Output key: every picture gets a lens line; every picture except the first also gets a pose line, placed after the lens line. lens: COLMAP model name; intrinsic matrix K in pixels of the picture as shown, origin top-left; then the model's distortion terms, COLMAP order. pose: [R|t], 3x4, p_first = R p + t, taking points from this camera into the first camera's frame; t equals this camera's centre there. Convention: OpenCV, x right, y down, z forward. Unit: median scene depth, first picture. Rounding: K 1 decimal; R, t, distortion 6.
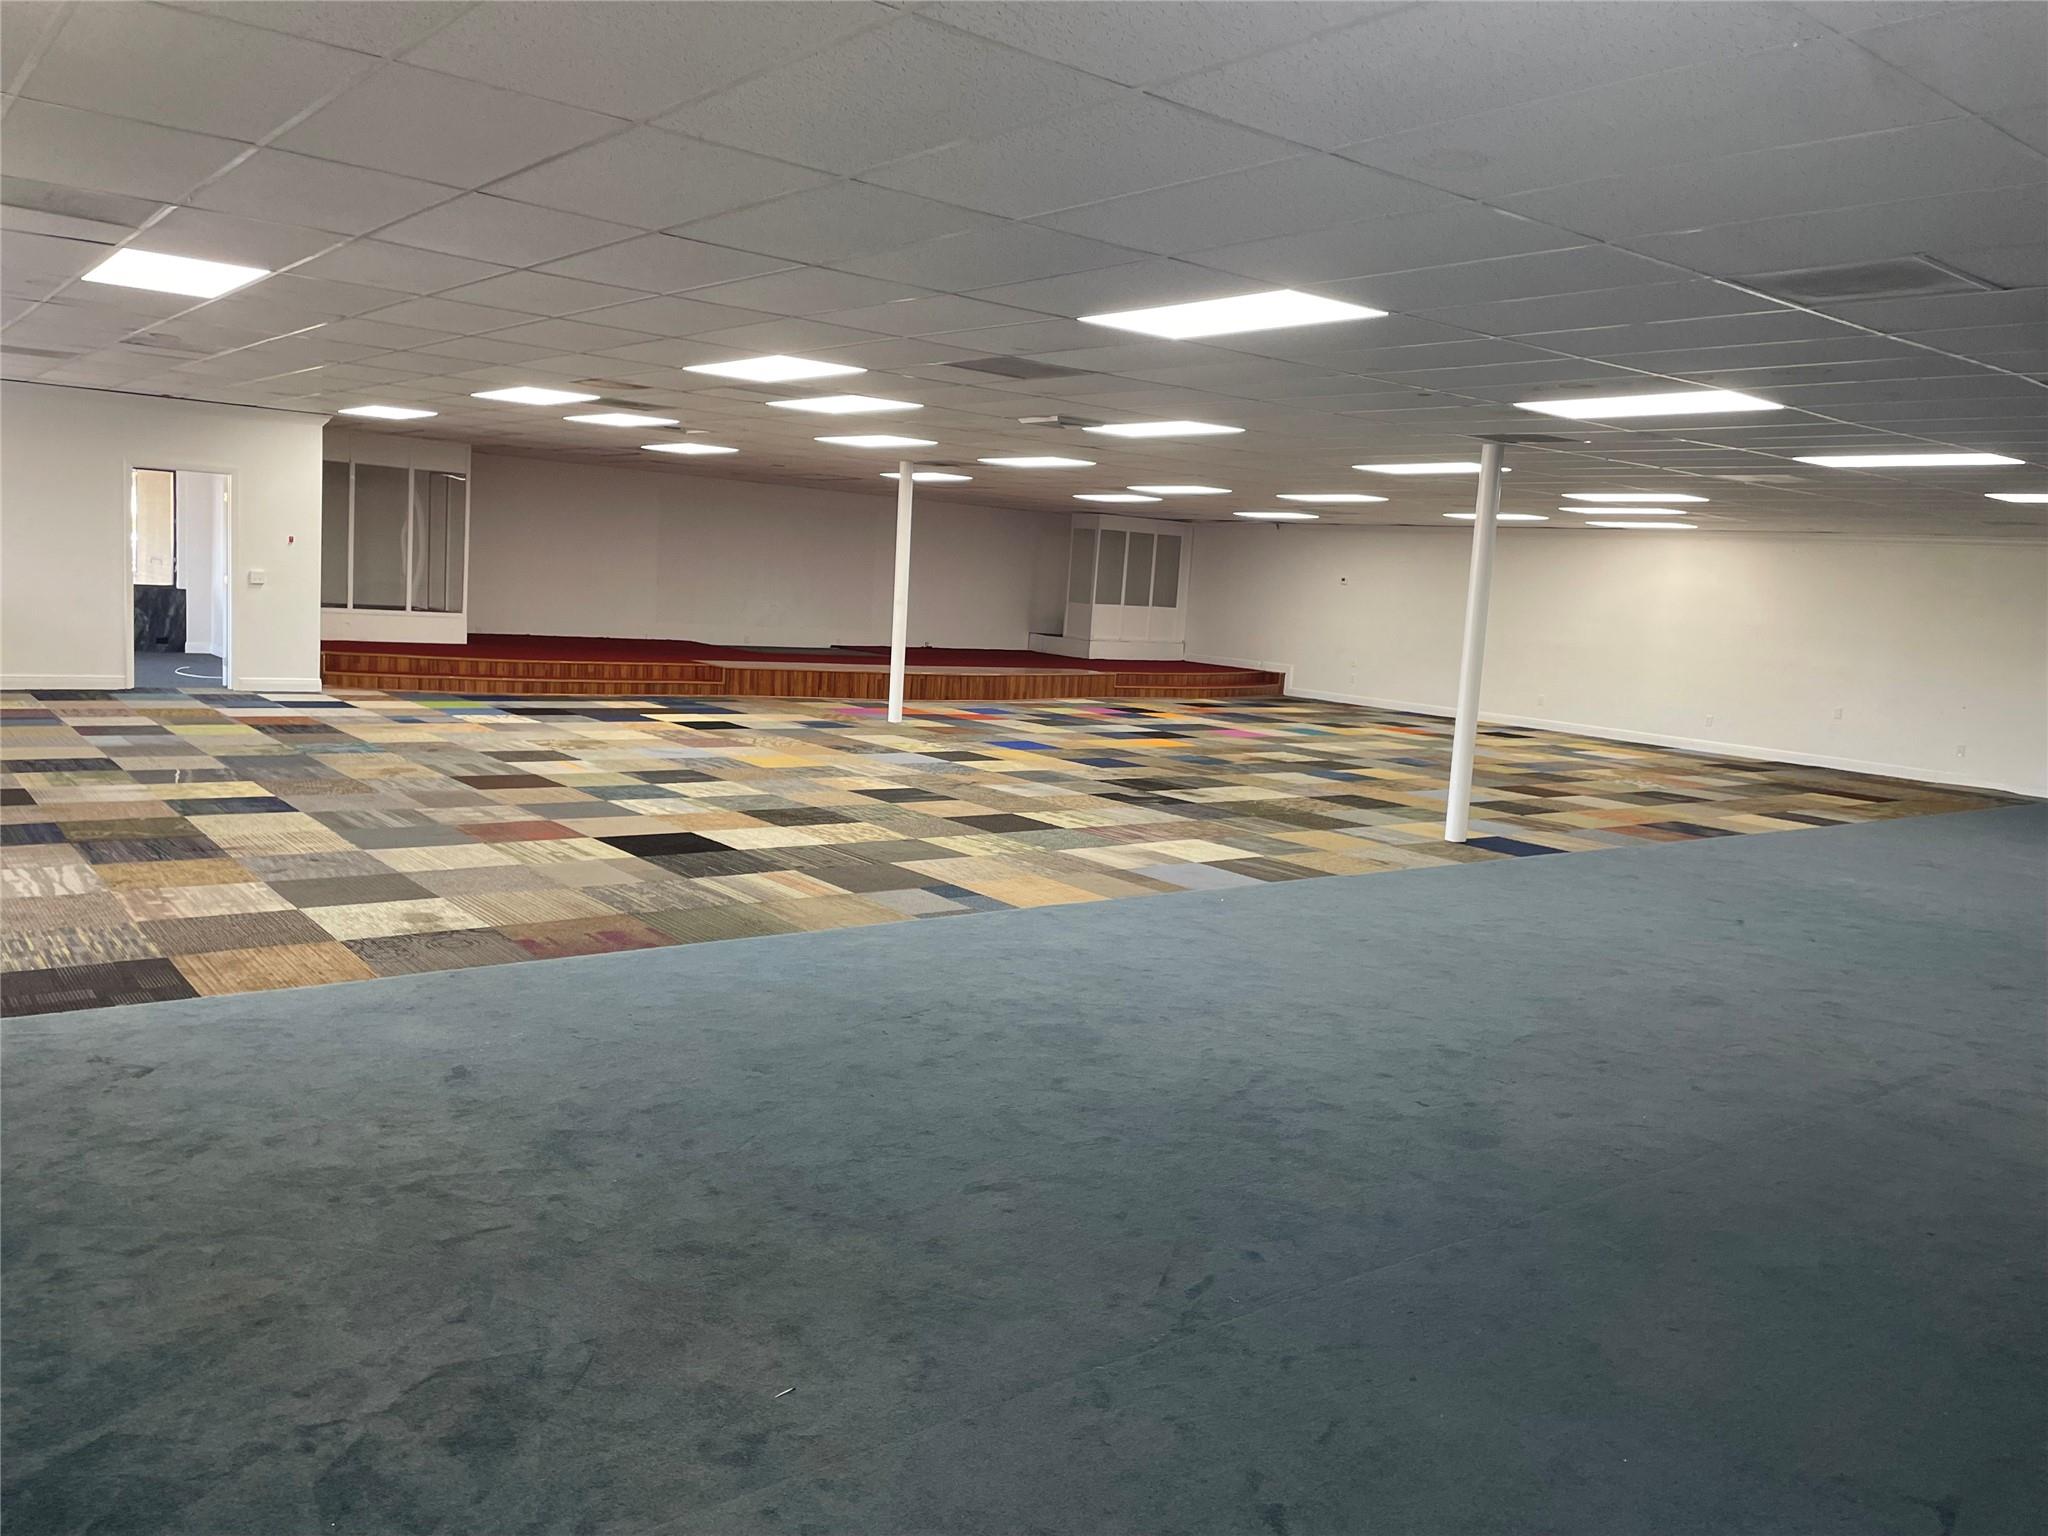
lens RADIAL K [[1569.9, 0, 1024.0], [0, 1569.9, 768.0], [0, 0, 1]] dist [0.113048, -0.209791]
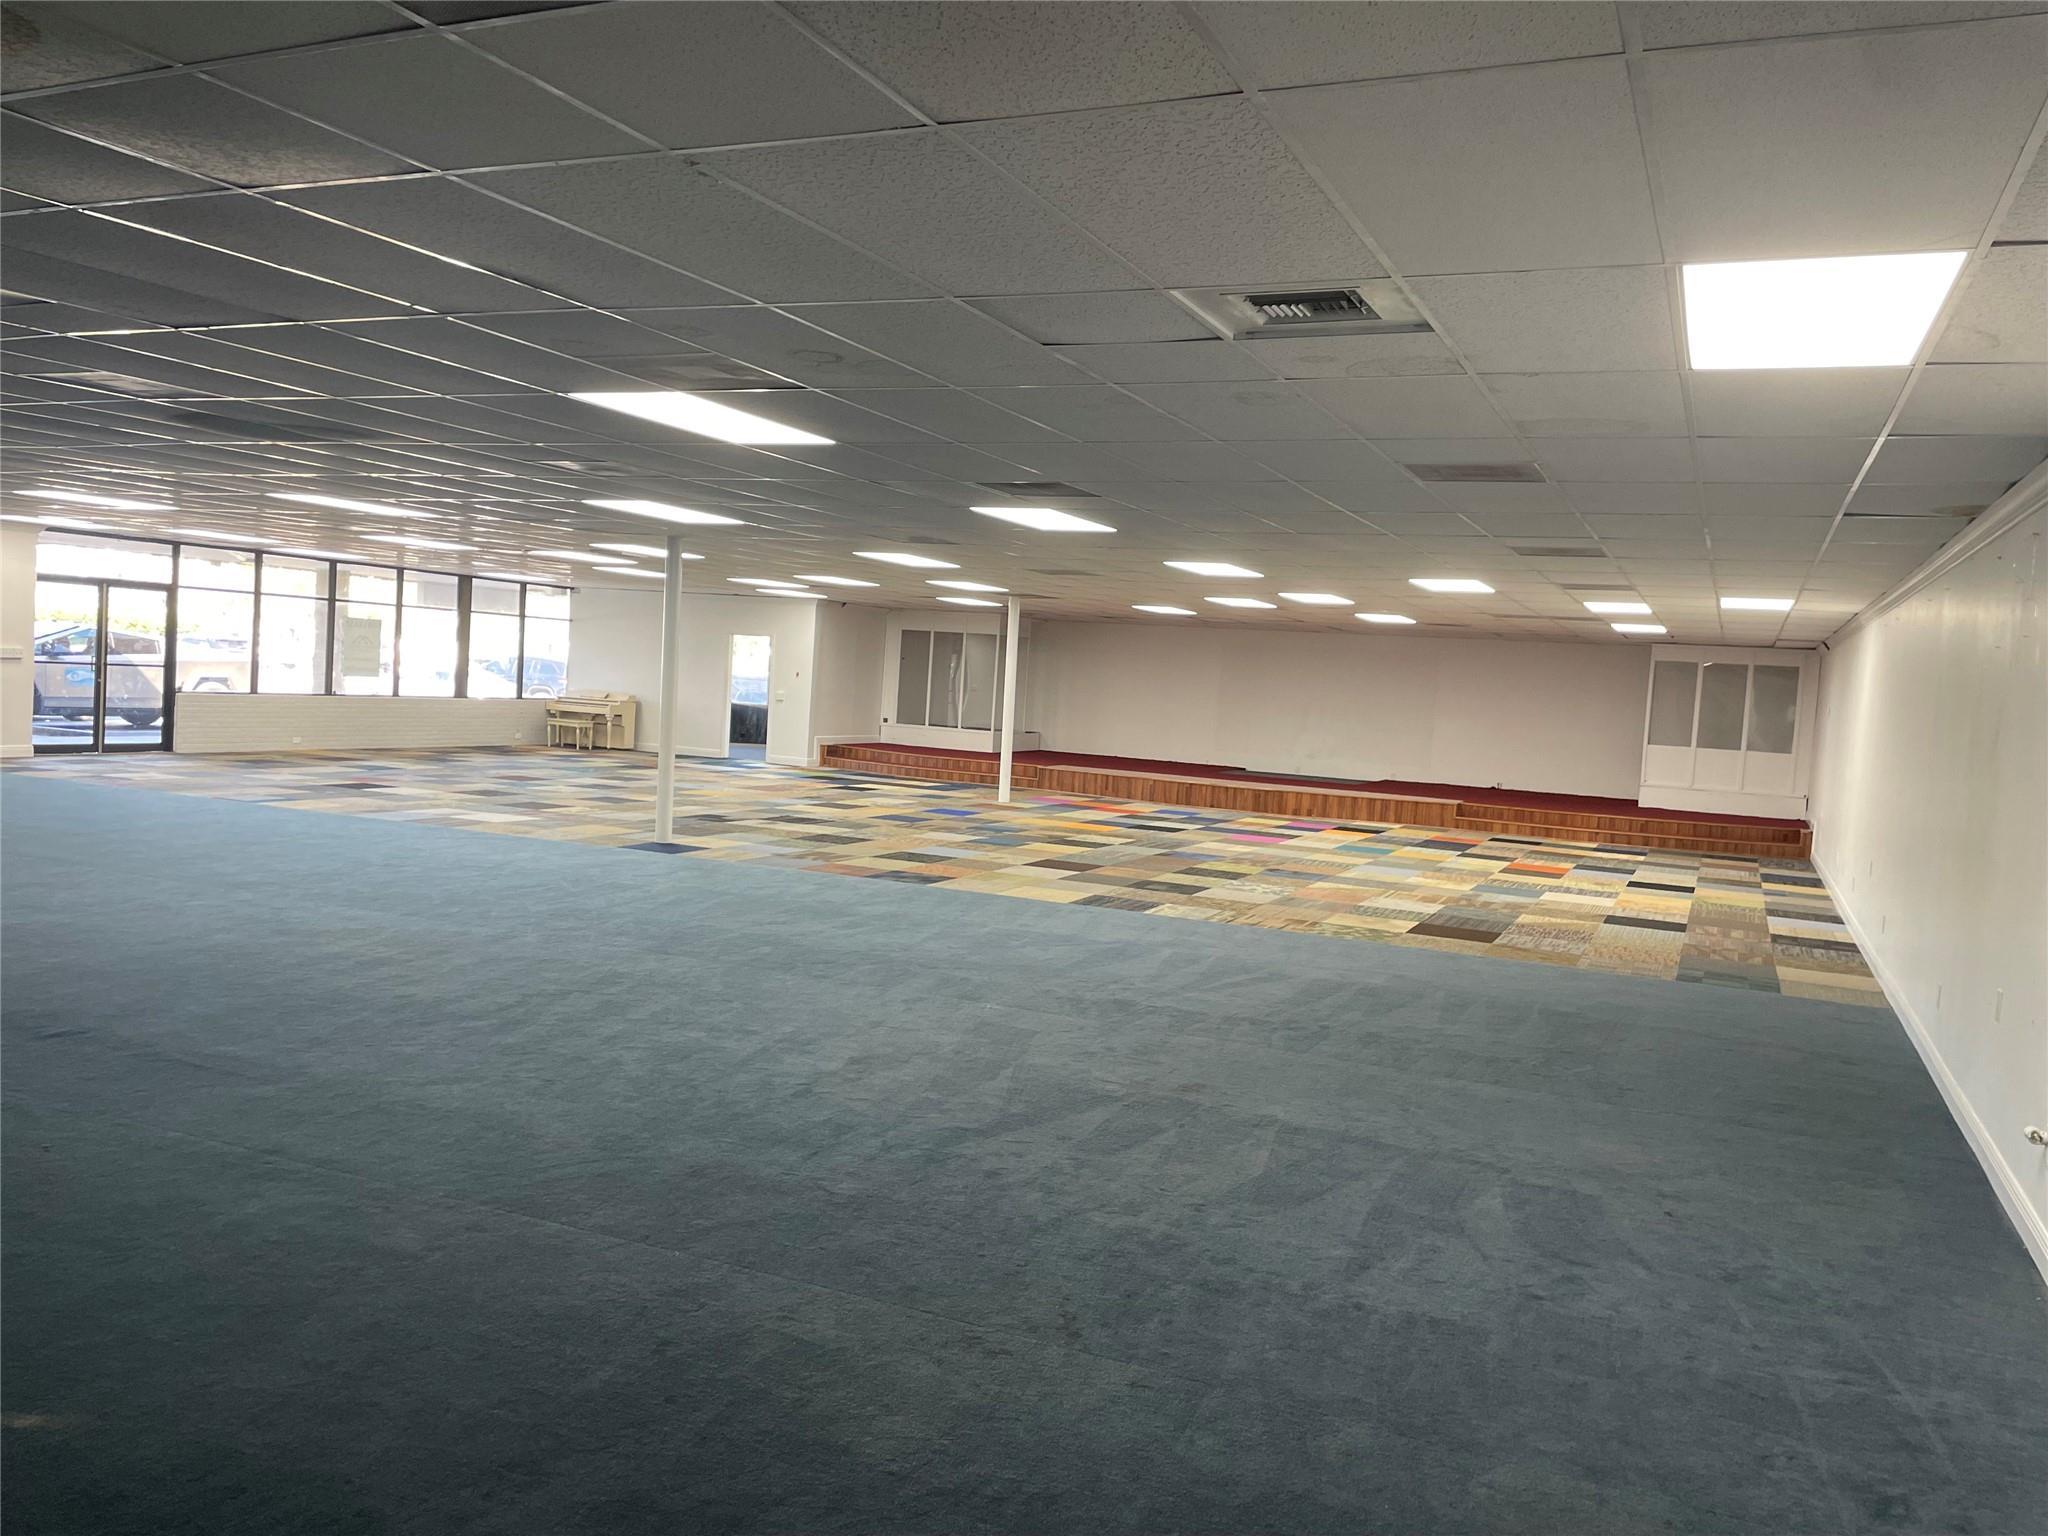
lens RADIAL K [[1569.9, 0, 1024.0], [0, 1569.9, 768.0], [0, 0, 1]] dist [0.113048, -0.209791]
pose [[0.453942, 0.017119, -0.890867, 0.953914], [-0.139623, 0.988831, -0.052144, 0.006003], [0.880024, 0.148056, 0.451262, 0.401894]]
